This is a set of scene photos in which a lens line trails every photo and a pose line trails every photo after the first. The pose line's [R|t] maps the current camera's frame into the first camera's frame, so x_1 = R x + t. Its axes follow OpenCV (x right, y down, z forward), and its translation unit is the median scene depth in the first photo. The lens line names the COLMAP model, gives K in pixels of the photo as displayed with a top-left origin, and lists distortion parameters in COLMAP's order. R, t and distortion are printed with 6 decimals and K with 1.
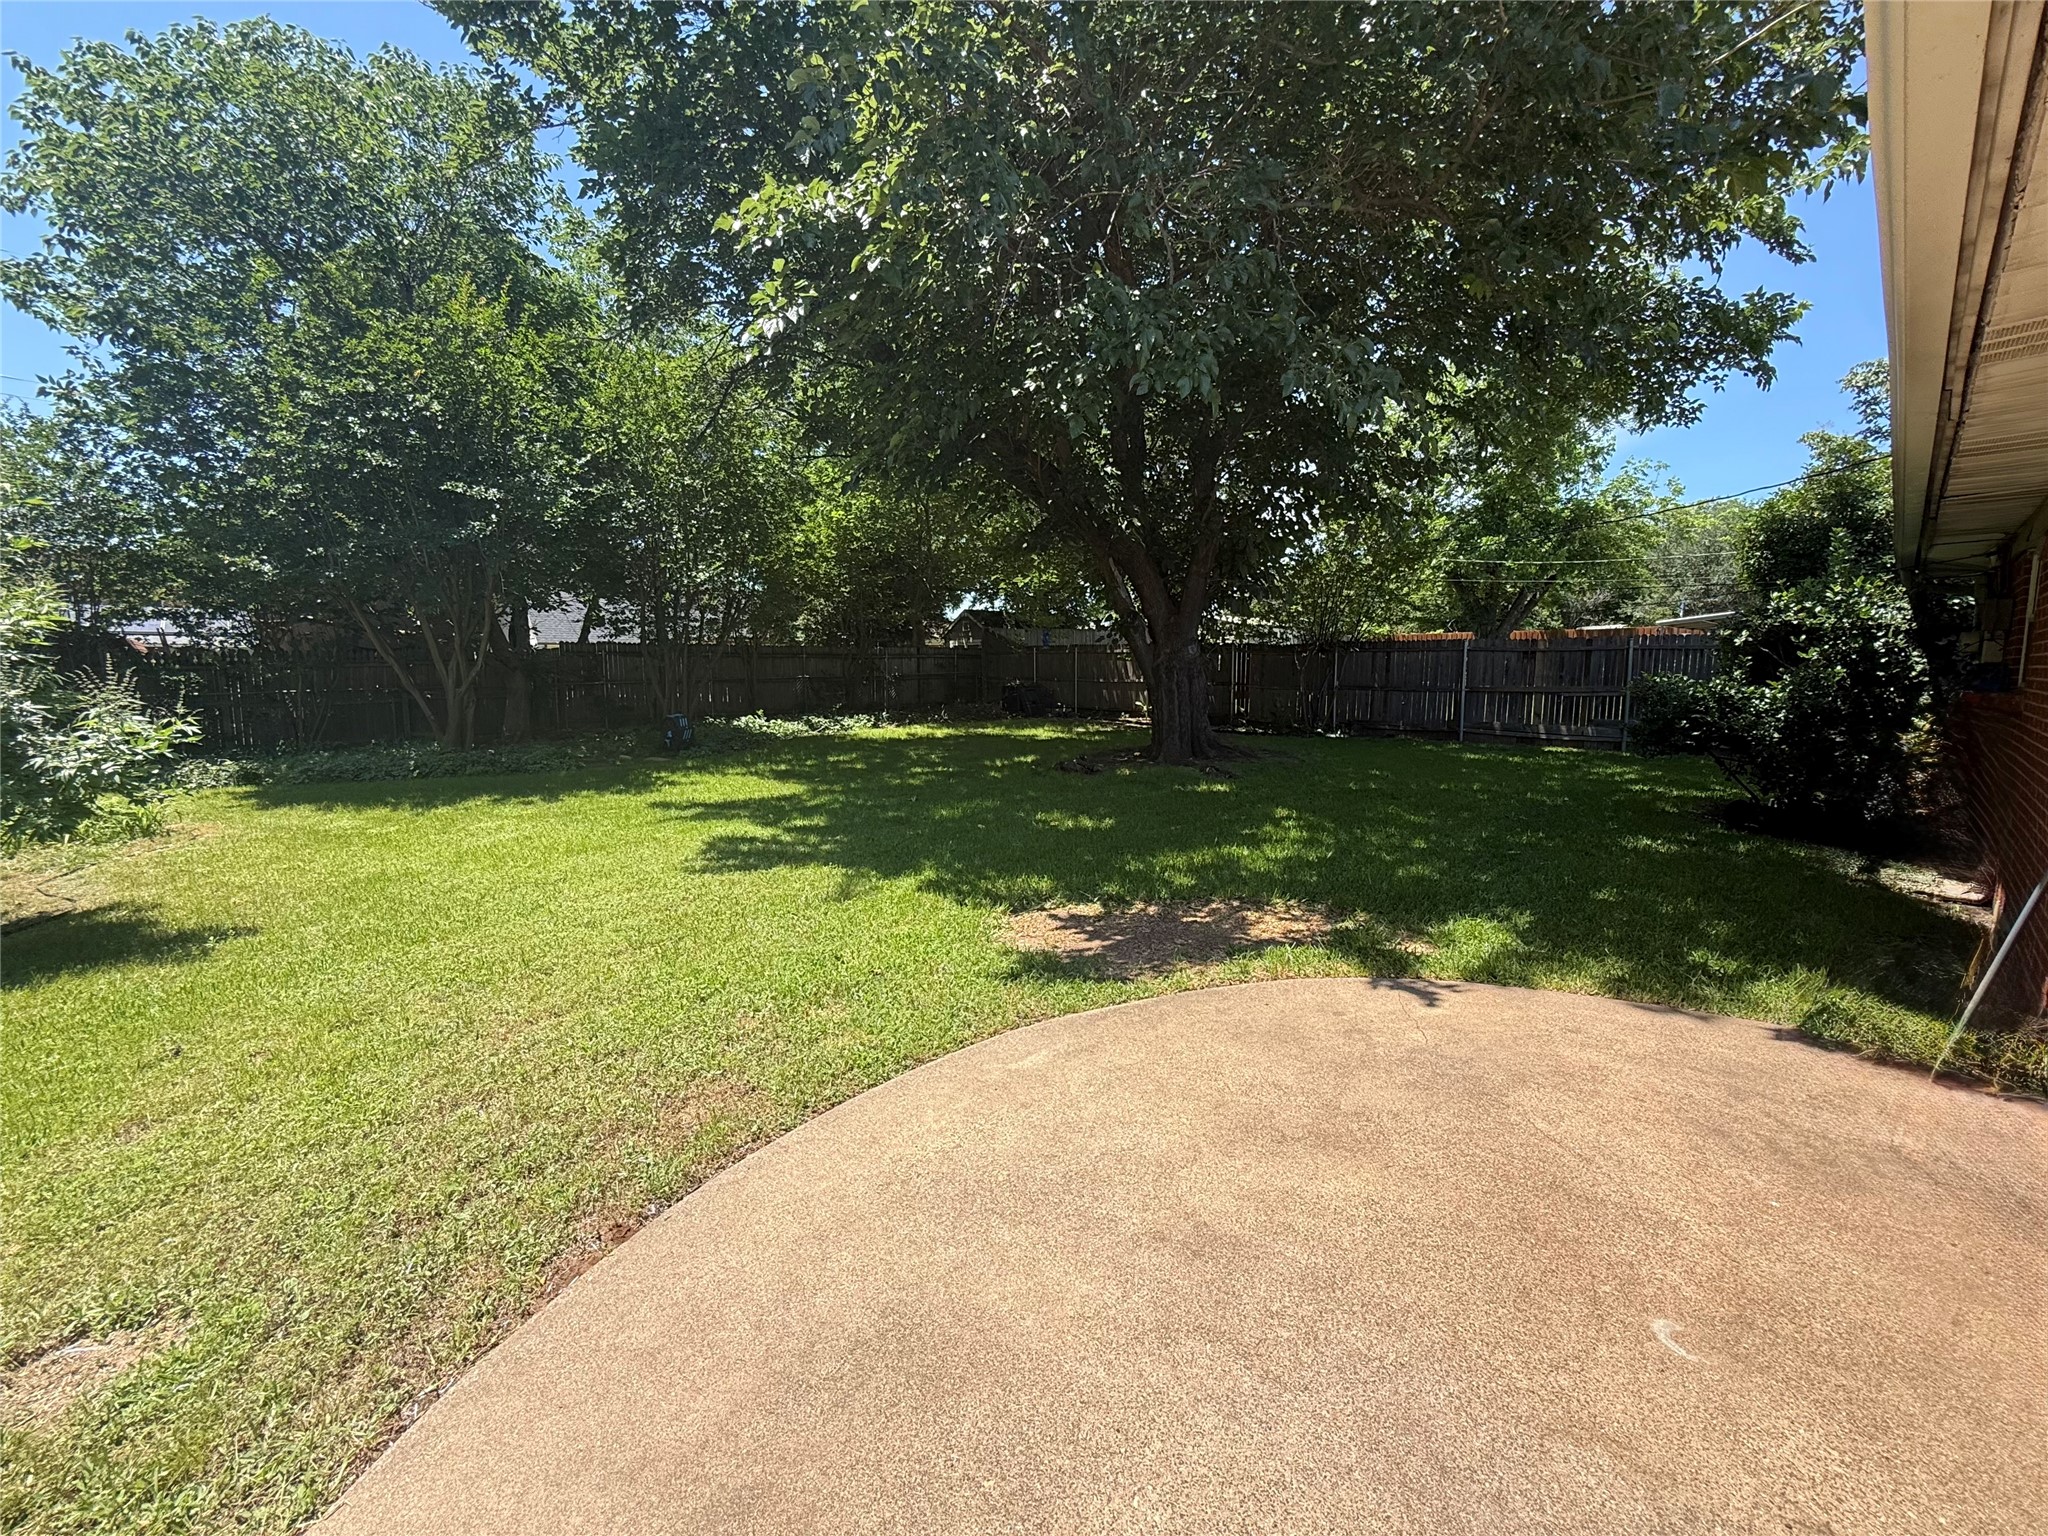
lens RADIAL K [[821.6, 0, 1022.2], [0, 821.6, 771.4], [0, 0, 1]] dist [0.003167, 0.000203]
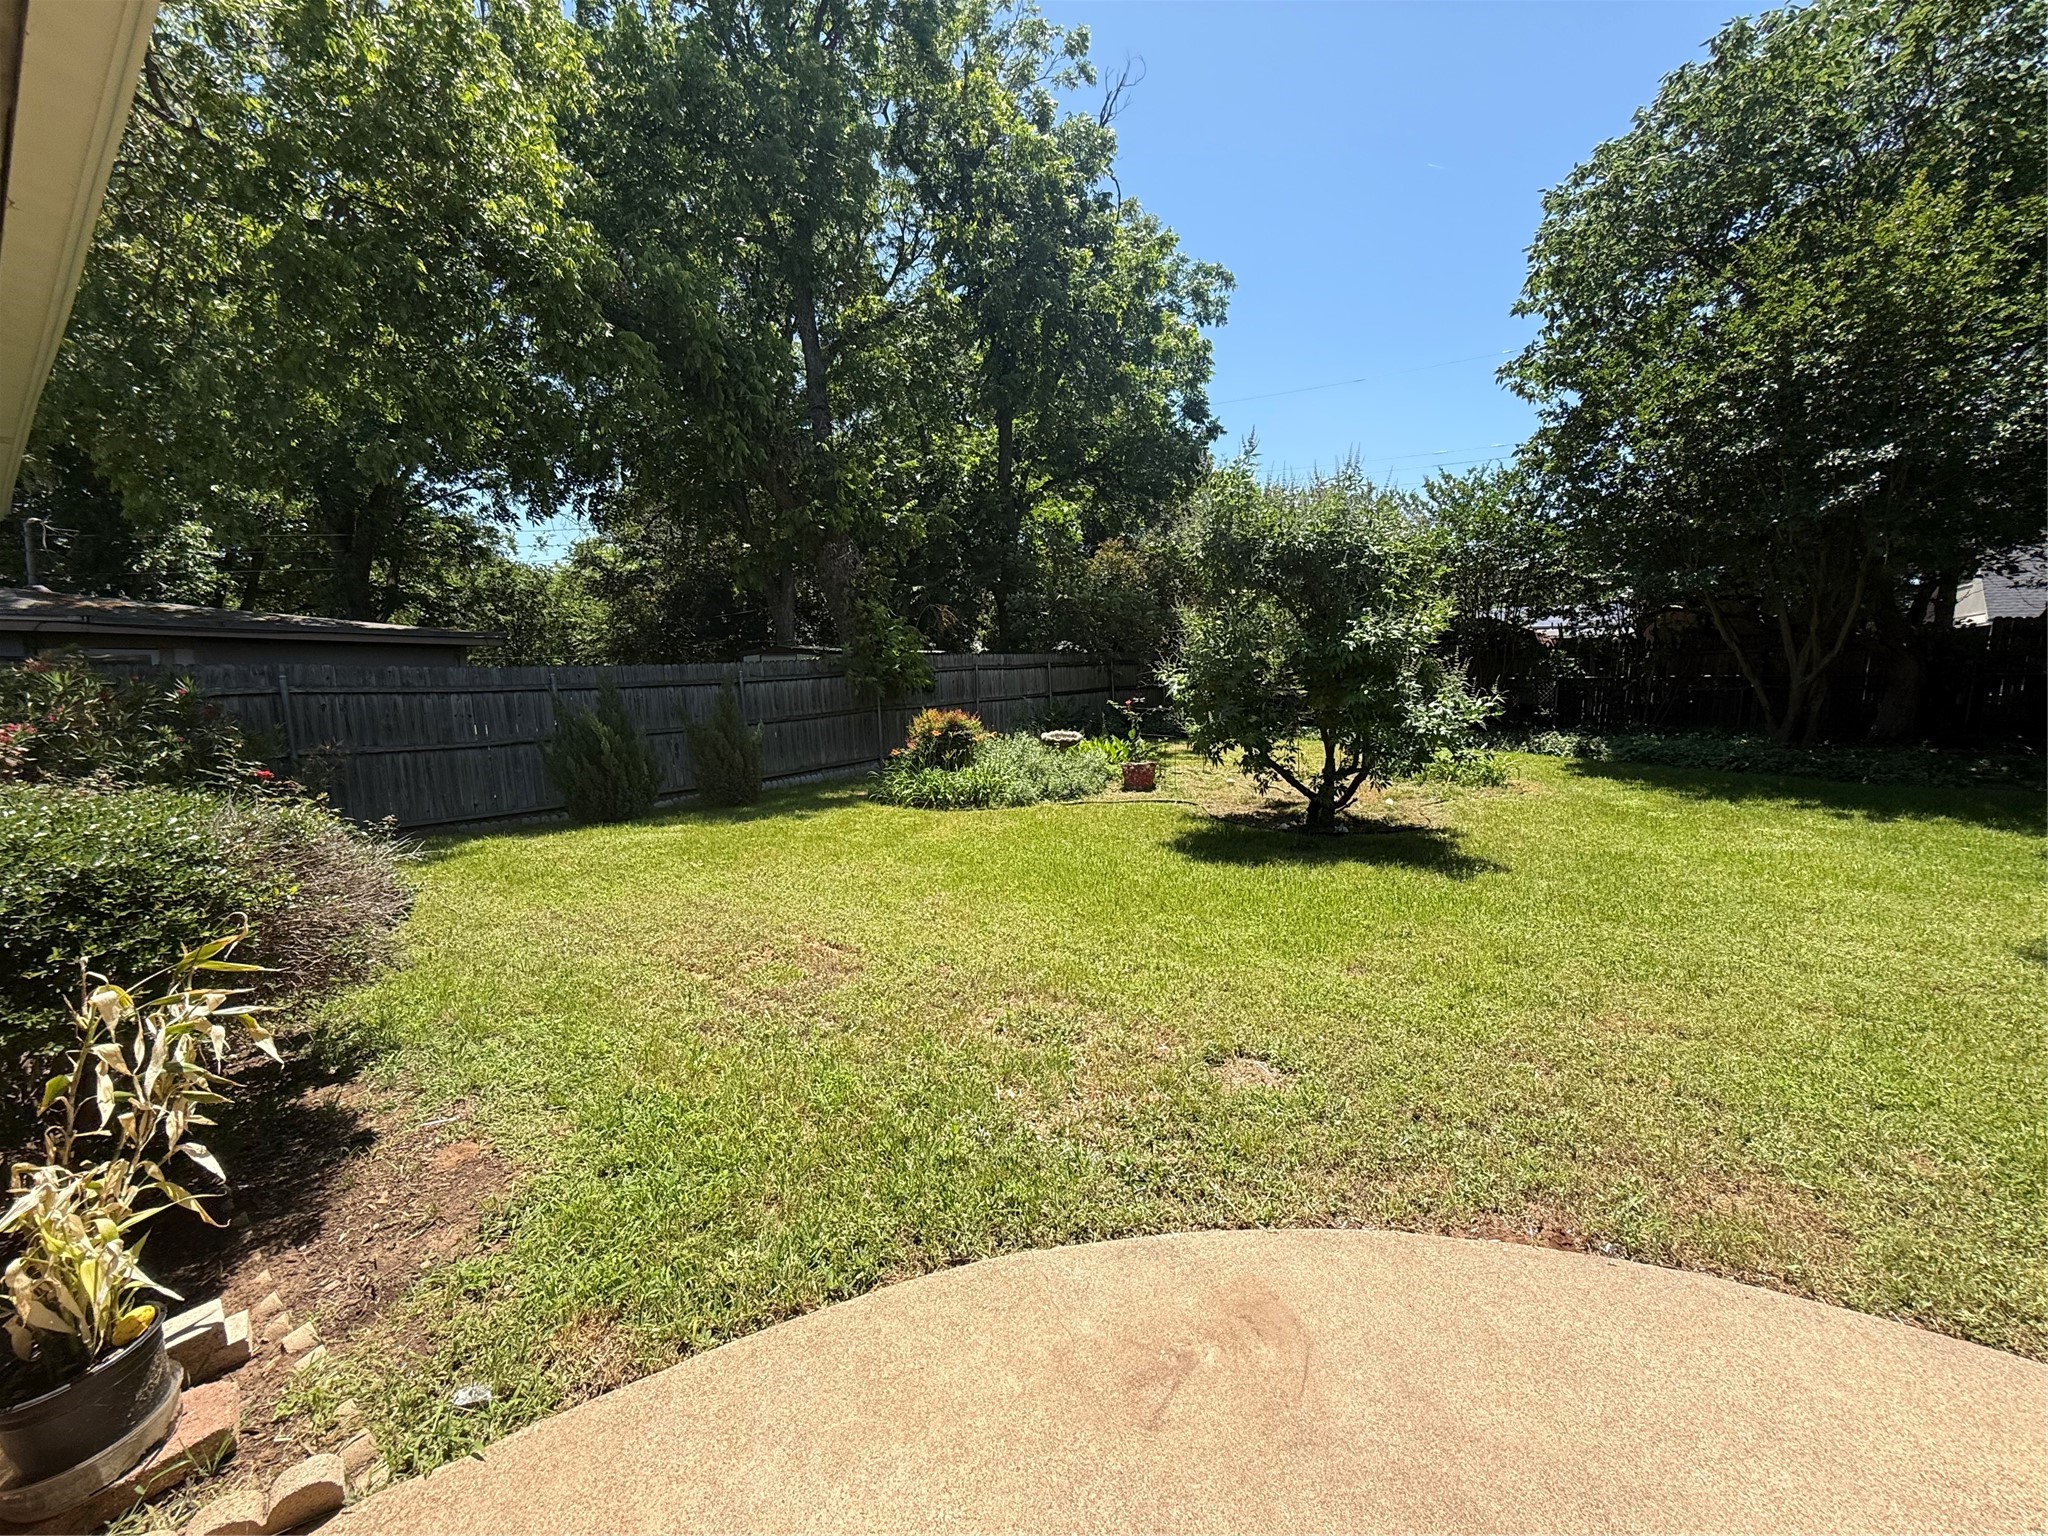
lens RADIAL K [[821.6, 0, 1022.2], [0, 821.6, 767.6], [0, 0, 1]] dist [0.003167, 0.000203]
pose [[0.154813, 0.128635, -0.979533, 0.162124], [-0.116062, 0.986990, 0.111271, -0.013619], [0.981103, 0.096460, 0.167729, 0.087267]]
